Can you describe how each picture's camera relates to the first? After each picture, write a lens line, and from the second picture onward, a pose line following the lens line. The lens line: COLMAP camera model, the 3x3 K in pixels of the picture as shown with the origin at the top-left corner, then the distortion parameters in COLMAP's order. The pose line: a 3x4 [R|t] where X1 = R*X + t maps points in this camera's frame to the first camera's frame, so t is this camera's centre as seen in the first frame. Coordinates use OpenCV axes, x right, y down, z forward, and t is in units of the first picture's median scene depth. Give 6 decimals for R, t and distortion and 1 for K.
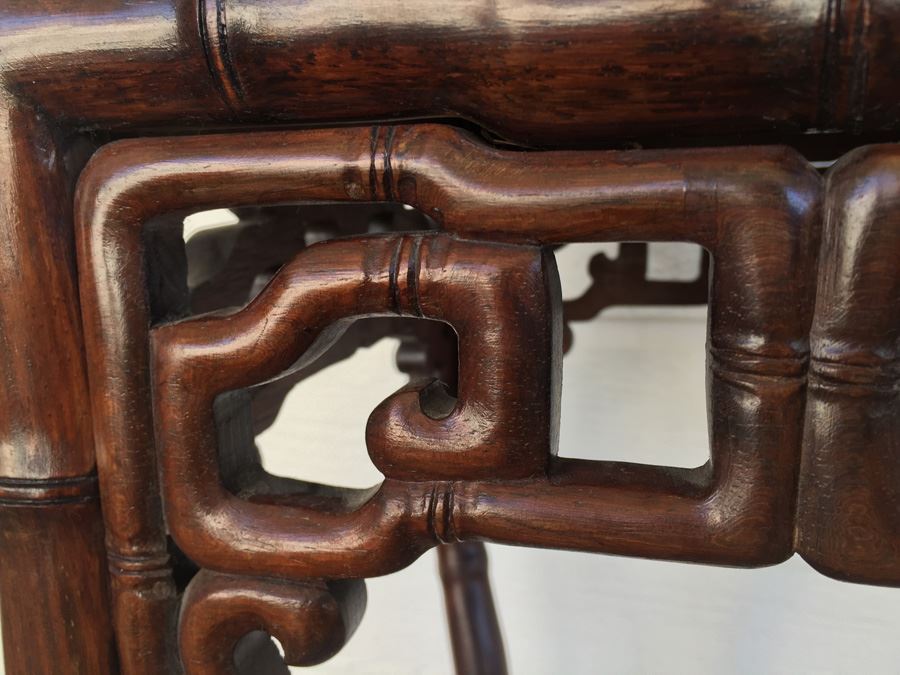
lens RADIAL K [[784.3, 0, 447.9], [0, 784.3, 340.8], [0, 0, 1]] dist [0.046530, -0.065549]
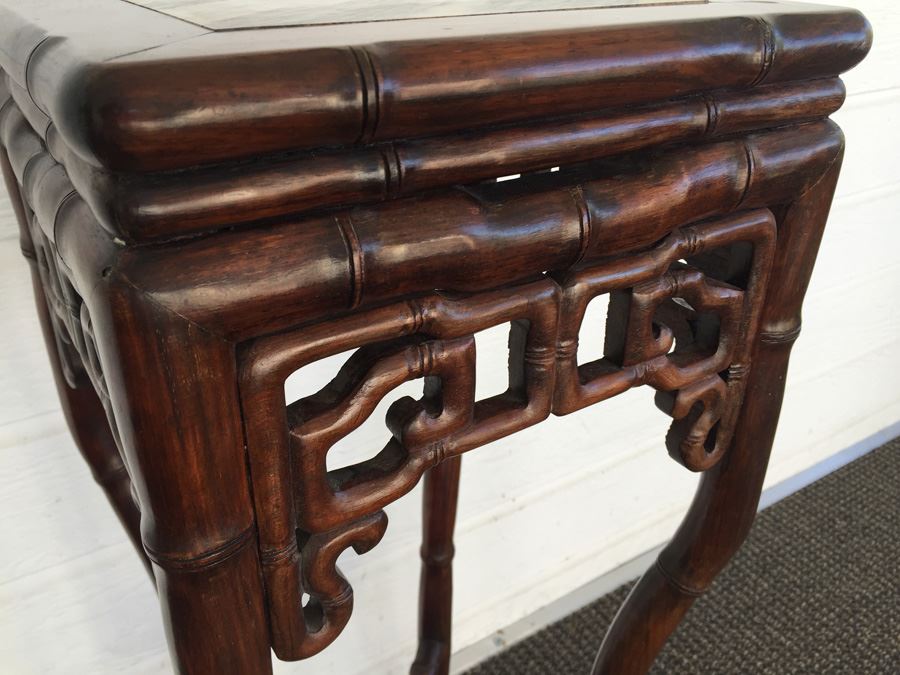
lens RADIAL K [[784.3, 0, 447.1], [0, 784.3, 336.8], [0, 0, 1]] dist [0.046530, -0.065549]
pose [[0.647858, -0.328489, 0.687296, -1.321558], [0.112127, 0.933540, 0.340486, -0.790050], [-0.753464, -0.143522, 0.641633, -0.364946]]
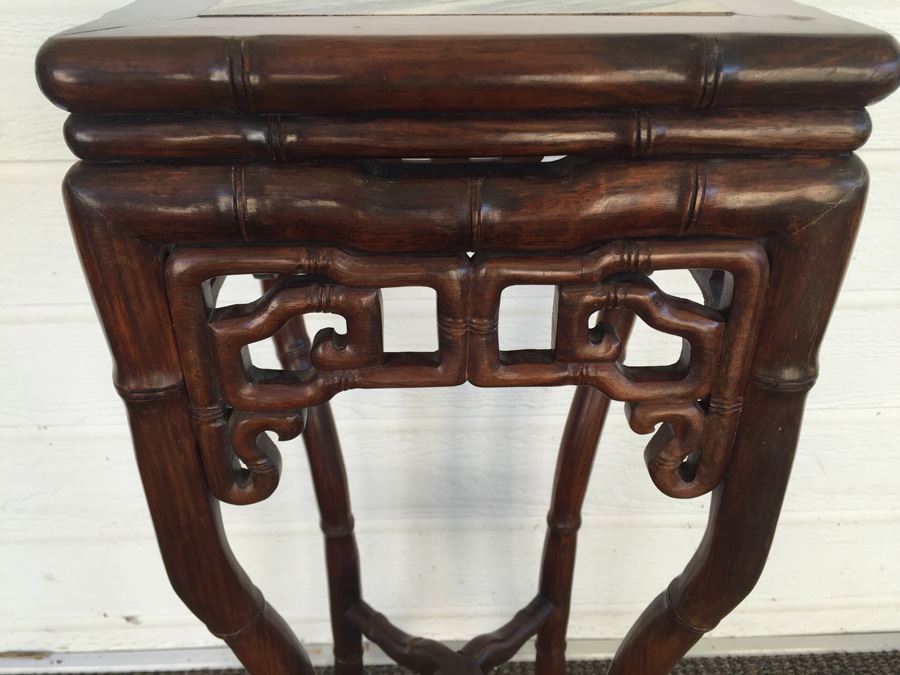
lens RADIAL K [[784.3, 0, 454.2], [0, 784.3, 339.5], [0, 0, 1]] dist [0.046530, -0.065549]
pose [[0.947515, -0.141275, 0.286806, -0.373130], [0.034395, 0.936911, 0.347871, -0.775281], [-0.317857, -0.319748, 0.892596, -1.356837]]
